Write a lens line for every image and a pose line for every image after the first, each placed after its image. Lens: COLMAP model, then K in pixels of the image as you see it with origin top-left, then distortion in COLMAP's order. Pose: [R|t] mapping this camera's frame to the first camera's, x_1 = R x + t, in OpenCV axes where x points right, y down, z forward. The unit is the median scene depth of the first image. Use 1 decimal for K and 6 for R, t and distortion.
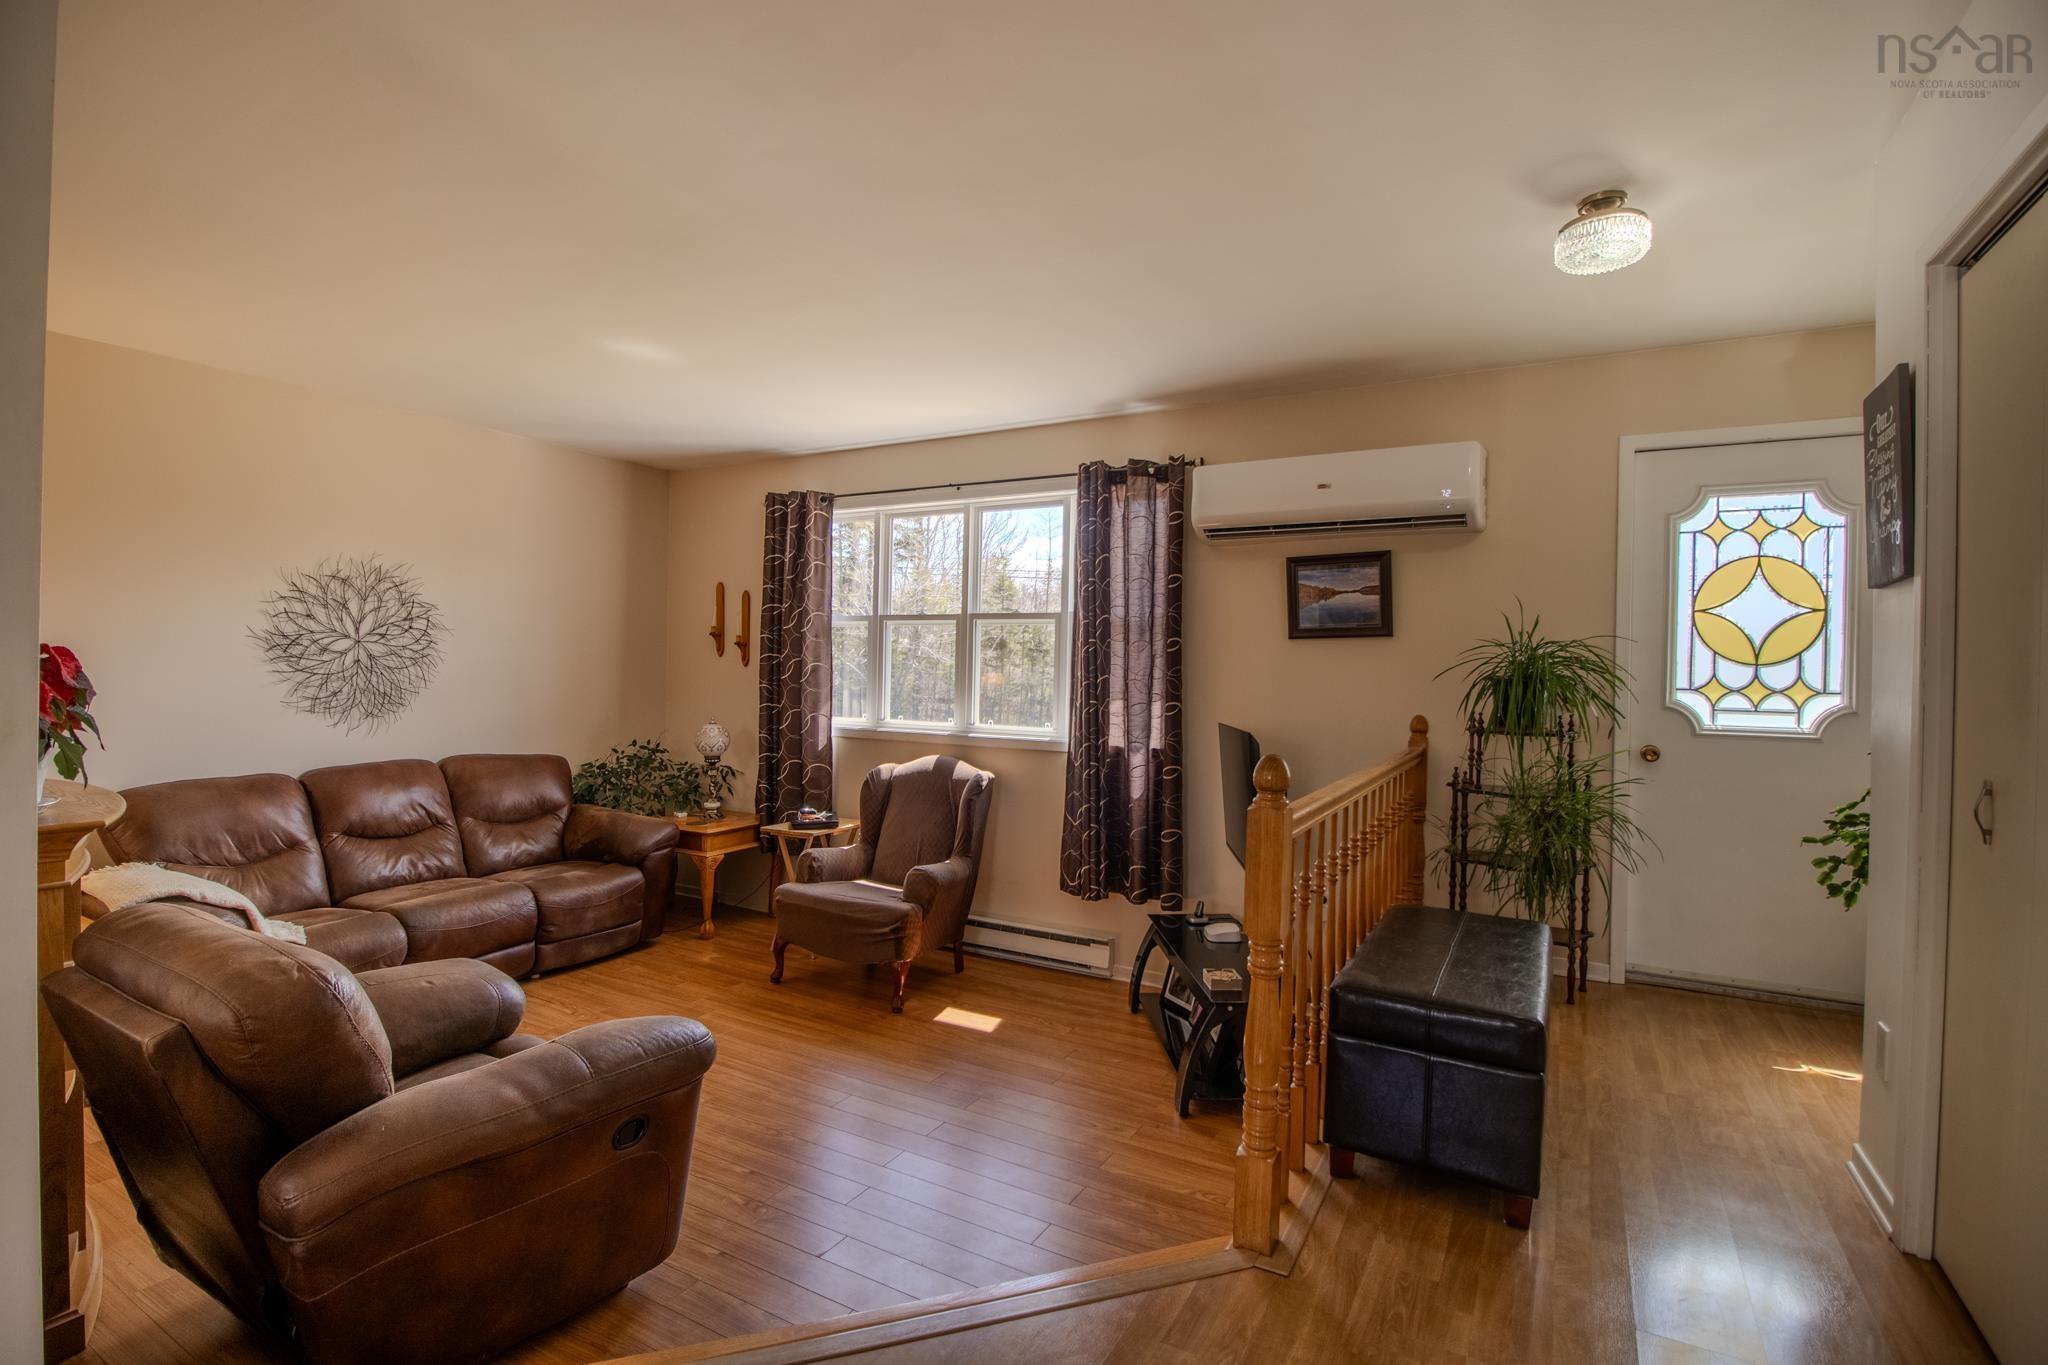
lens RADIAL K [[954.5, 0, 1014.5], [0, 954.5, 673.9], [0, 0, 1]] dist [0.022202, -0.020681]
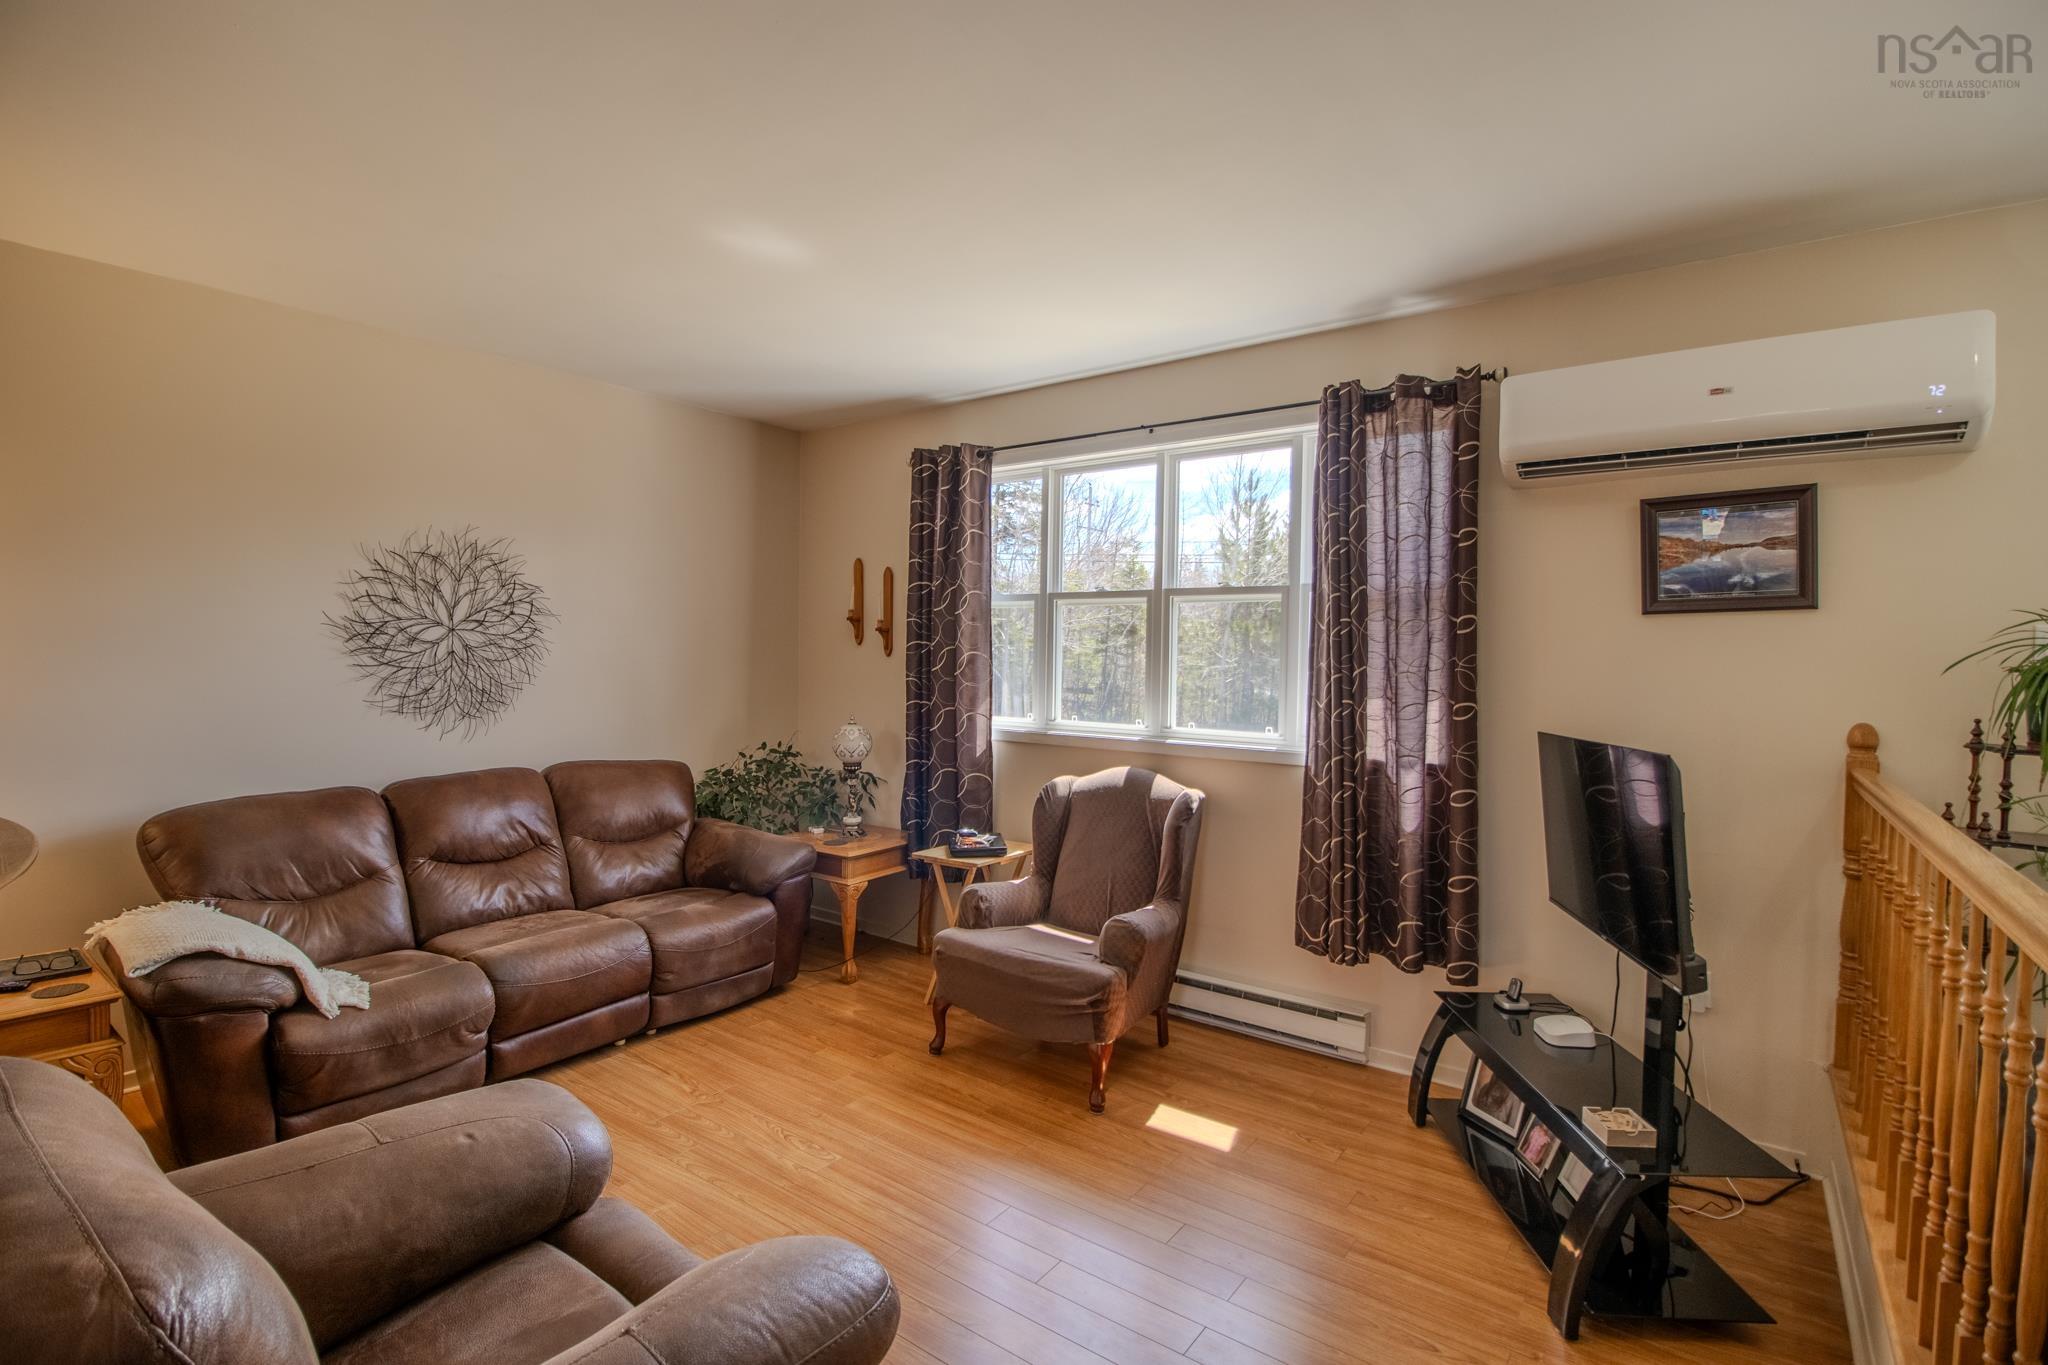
lens RADIAL K [[954.5, 0, 1014.5], [0, 954.5, 673.9], [0, 0, 1]] dist [0.022202, -0.020681]
pose [[0.992578, -0.002589, -0.121580, -0.085344], [0.004142, 0.999913, 0.012521, -0.003001], [0.121537, -0.012931, 0.992503, 0.217903]]
